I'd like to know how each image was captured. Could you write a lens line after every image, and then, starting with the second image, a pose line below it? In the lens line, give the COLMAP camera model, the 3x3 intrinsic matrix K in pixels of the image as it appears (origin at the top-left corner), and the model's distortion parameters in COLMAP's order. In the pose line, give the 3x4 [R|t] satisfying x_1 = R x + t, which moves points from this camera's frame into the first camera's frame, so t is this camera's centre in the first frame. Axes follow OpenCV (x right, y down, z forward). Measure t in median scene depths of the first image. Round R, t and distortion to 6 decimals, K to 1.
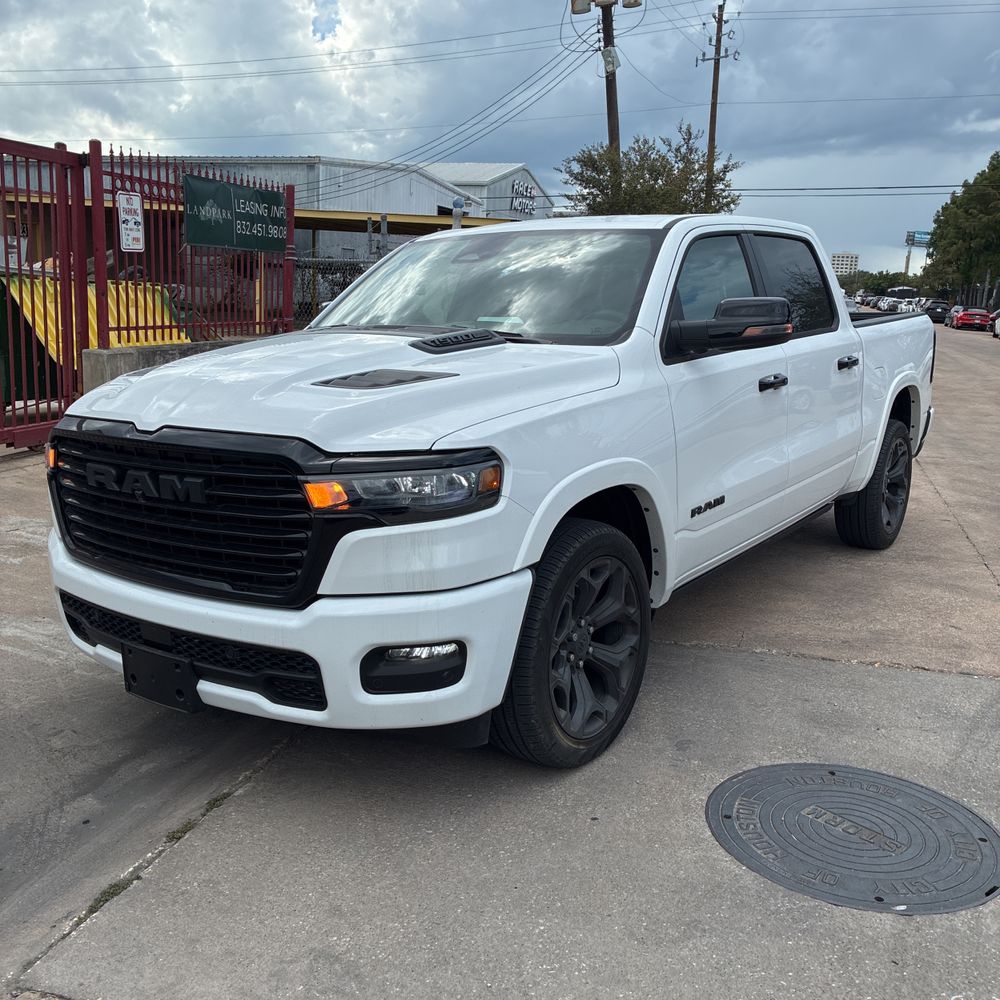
lens RADIAL K [[998.6, 0, 493.9], [0, 998.6, 492.7], [0, 0, 1]] dist [0.008825, 0.006386]
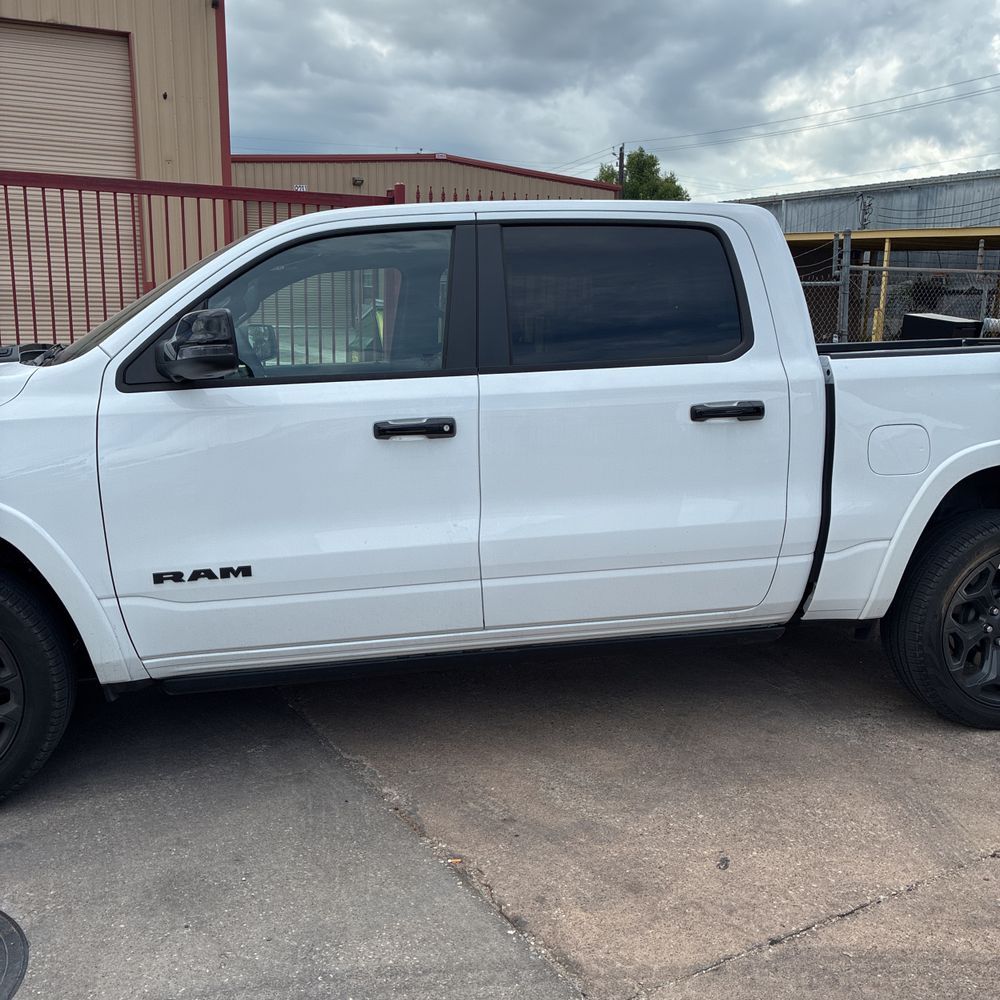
lens RADIAL K [[1007.3, 0, 499.4], [0, 1007.3, 495.6], [0, 0, 1]] dist [0.022983, -0.002598]
pose [[0.731780, 0.100869, -0.674035, 0.815220], [-0.120981, 0.992506, 0.017182, -0.080955], [0.670717, 0.068972, 0.738499, 0.502095]]
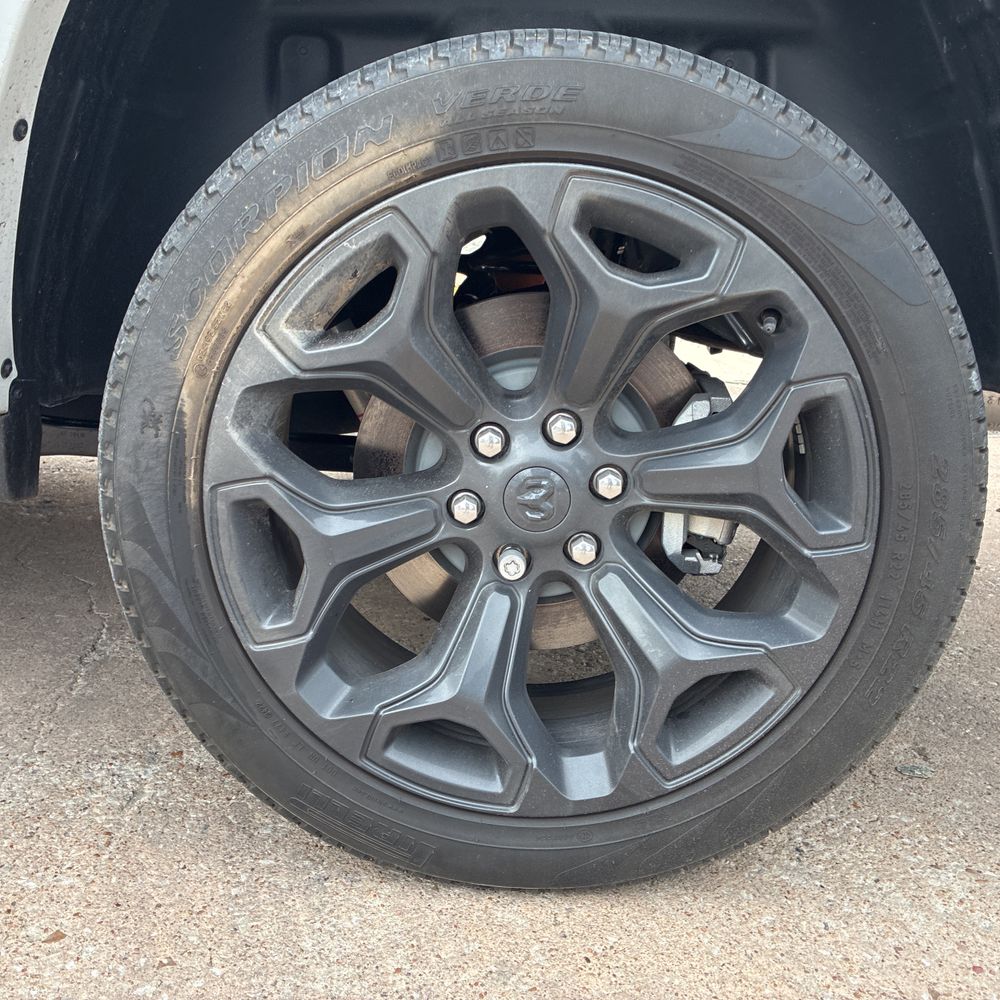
lens RADIAL K [[1012.1, 0, 488.7], [0, 1012.1, 502.2], [0, 0, 1]] dist [0.019757, 0.017817]
pose [[0.575887, 0.229565, -0.784636, 0.728338], [-0.202064, 0.969956, 0.135480, -0.037396], [0.792165, 0.080526, 0.604972, 1.294871]]
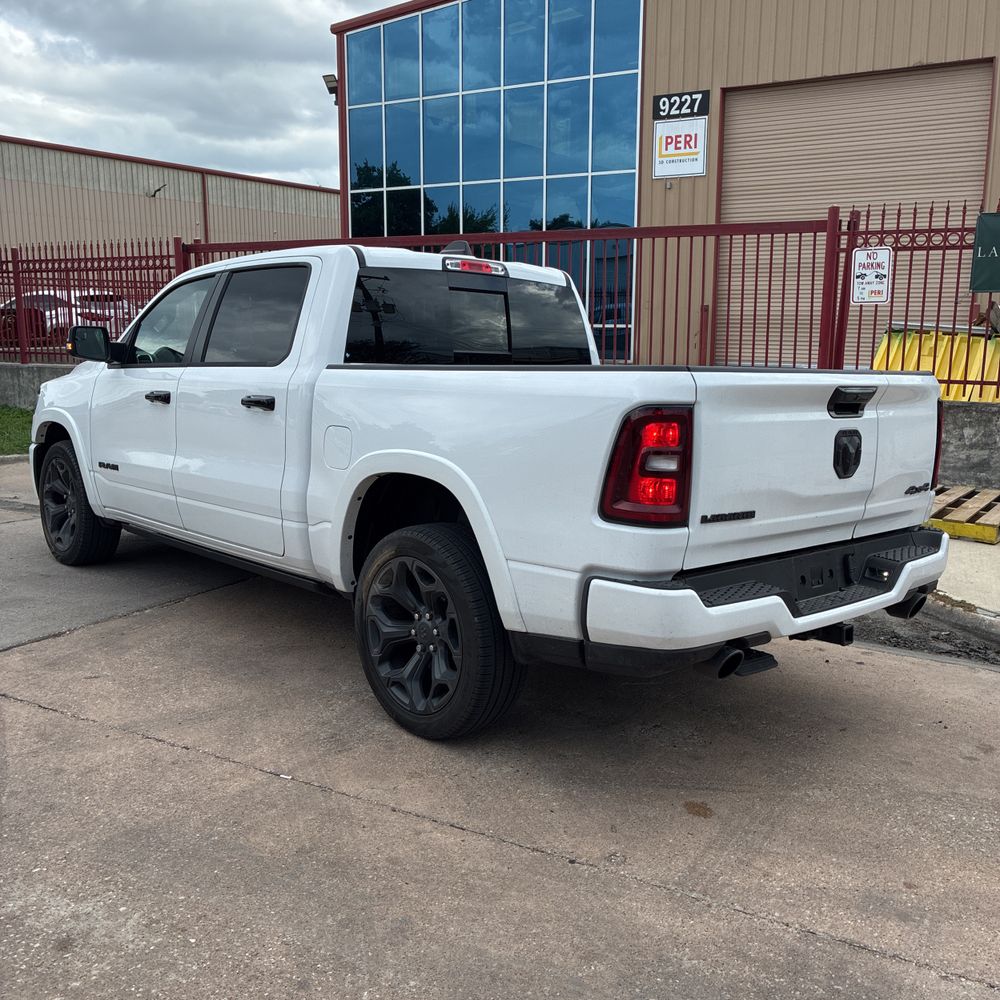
lens RADIAL K [[1007.3, 0, 499.4], [0, 1007.3, 495.6], [0, 0, 1]] dist [0.022983, -0.002598]
pose [[-0.202078, 0.134506, -0.970089, 1.392110], [-0.209986, 0.961538, 0.177063, -0.297178], [0.956593, 0.239485, -0.166061, 1.618933]]
